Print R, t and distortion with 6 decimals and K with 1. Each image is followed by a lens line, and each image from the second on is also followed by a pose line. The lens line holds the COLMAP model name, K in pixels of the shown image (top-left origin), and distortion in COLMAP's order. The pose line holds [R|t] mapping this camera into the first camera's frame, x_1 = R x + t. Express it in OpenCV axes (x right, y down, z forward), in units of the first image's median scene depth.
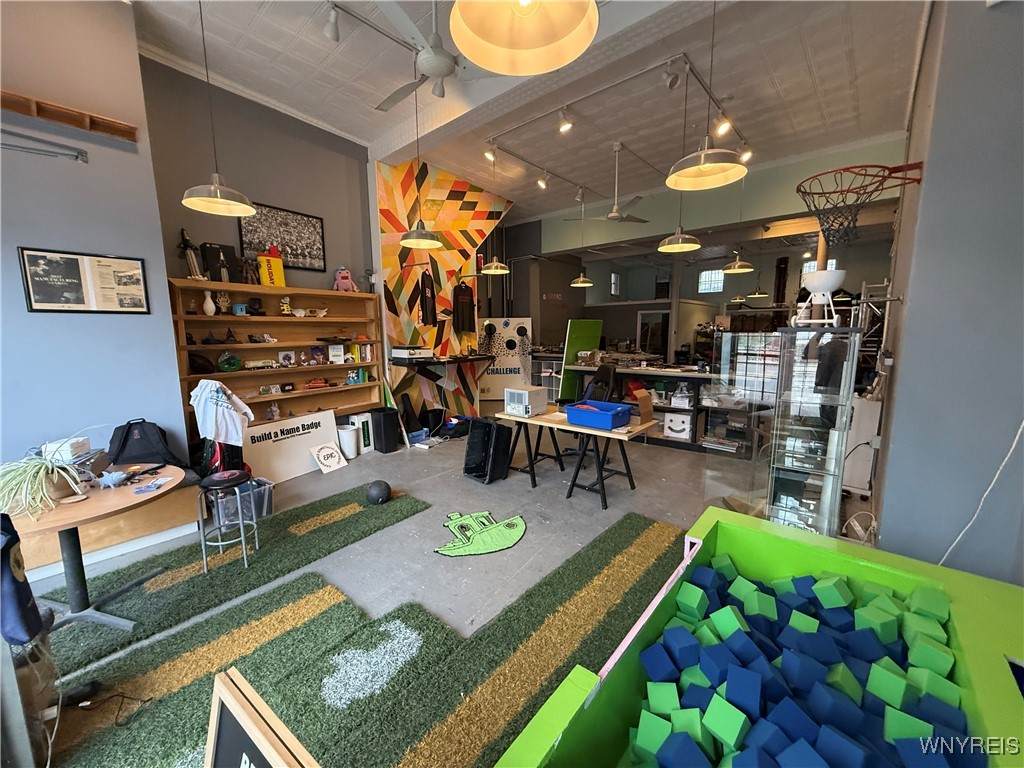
lens RADIAL K [[404.5, 0, 518.1], [0, 404.5, 385.7], [0, 0, 1]] dist [0.000583, -0.000164]
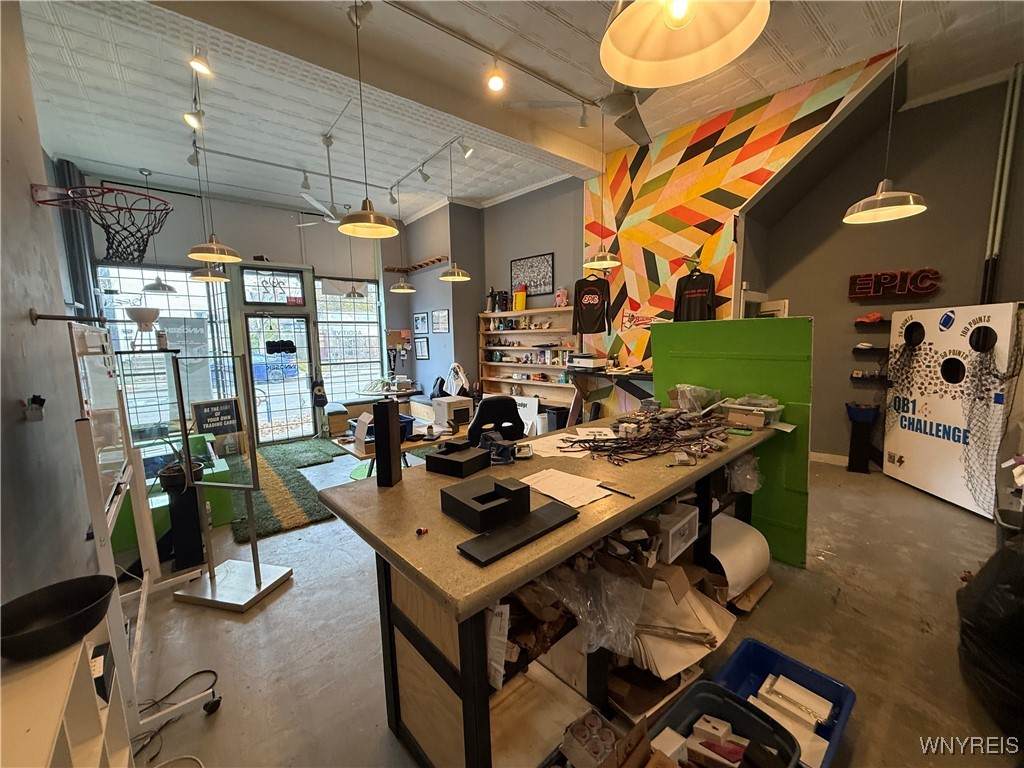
lens RADIAL K [[404.5, 0, 514.3], [0, 404.5, 386.9], [0, 0, 1]] dist [0.000583, -0.000164]
pose [[-0.164965, 0.127889, -0.977973, 0.718781], [-0.120289, 0.981547, 0.148647, -0.141228], [0.978937, 0.142161, -0.146538, 0.943803]]
